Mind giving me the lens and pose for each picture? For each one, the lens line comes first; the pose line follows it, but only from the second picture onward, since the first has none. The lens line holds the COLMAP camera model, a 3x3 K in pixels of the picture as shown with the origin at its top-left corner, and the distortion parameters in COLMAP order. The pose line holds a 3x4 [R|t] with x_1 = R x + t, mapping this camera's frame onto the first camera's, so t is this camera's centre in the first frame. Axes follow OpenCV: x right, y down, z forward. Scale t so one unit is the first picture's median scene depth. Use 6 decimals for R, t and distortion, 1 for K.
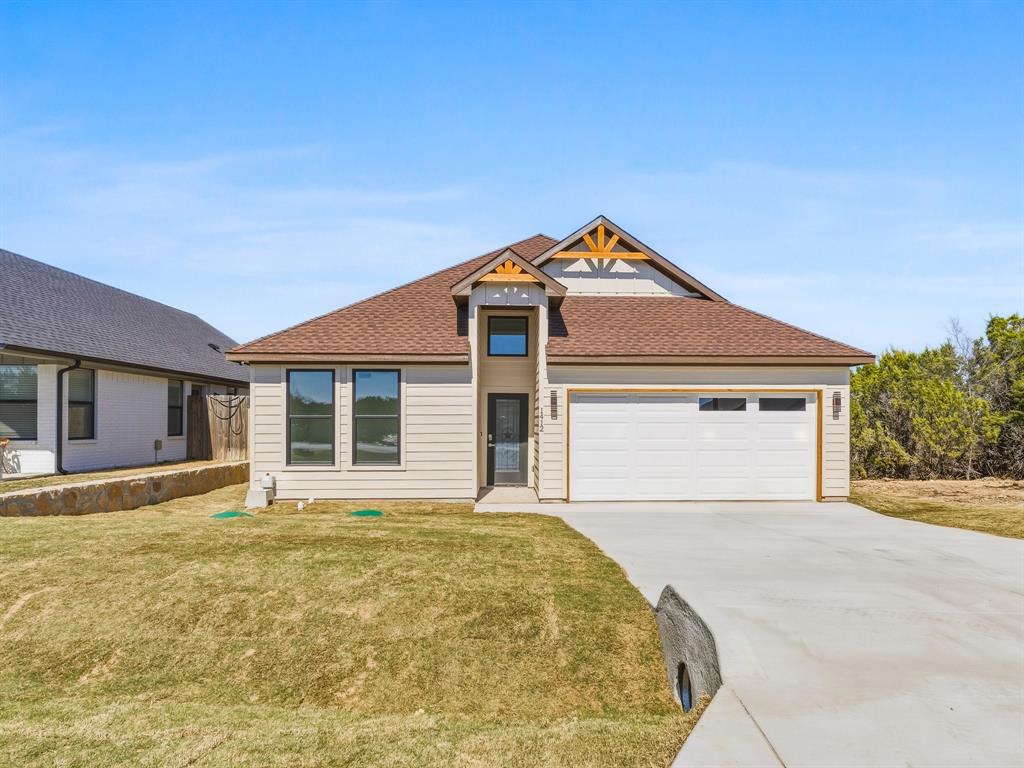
lens RADIAL K [[552.2, 0, 512.0], [0, 552.2, 384.0], [0, 0, 1]] dist [-0.002092, 0.000251]
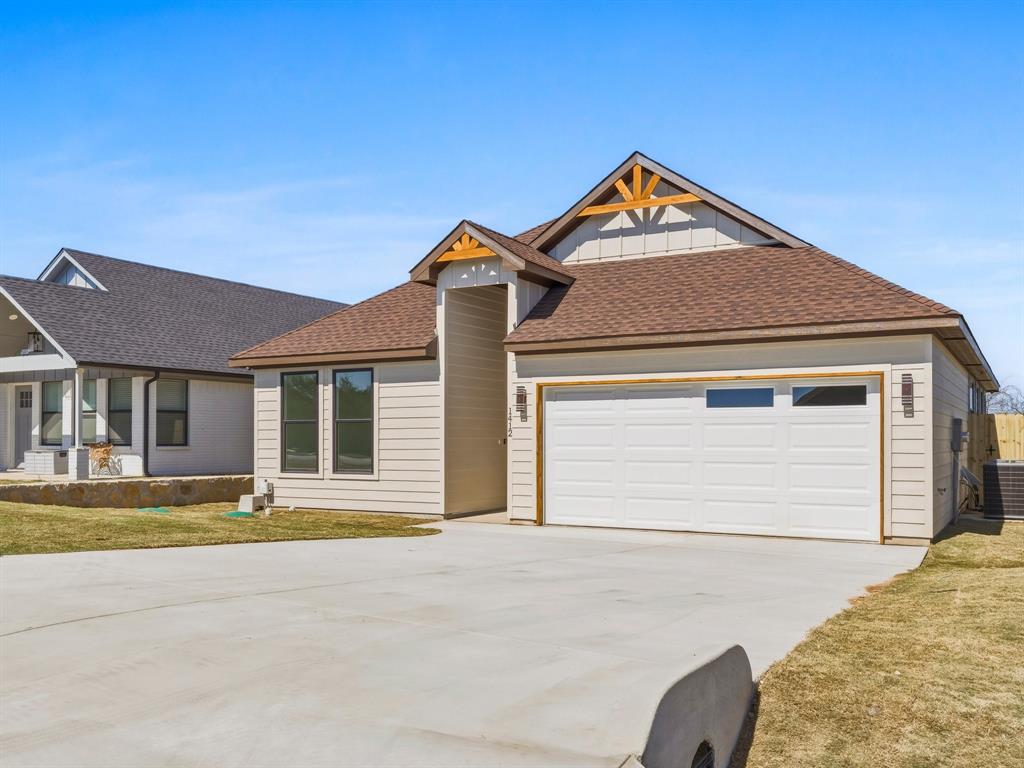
lens RADIAL K [[766.7, 0, 512.1], [0, 766.7, 367.8], [0, 0, 1]] dist [-0.000201, 0.000070]
pose [[0.884600, -0.042768, -0.464385, 0.581108], [0.033491, 0.999041, -0.028210, 0.016020], [0.465146, 0.009401, 0.885184, -0.005447]]
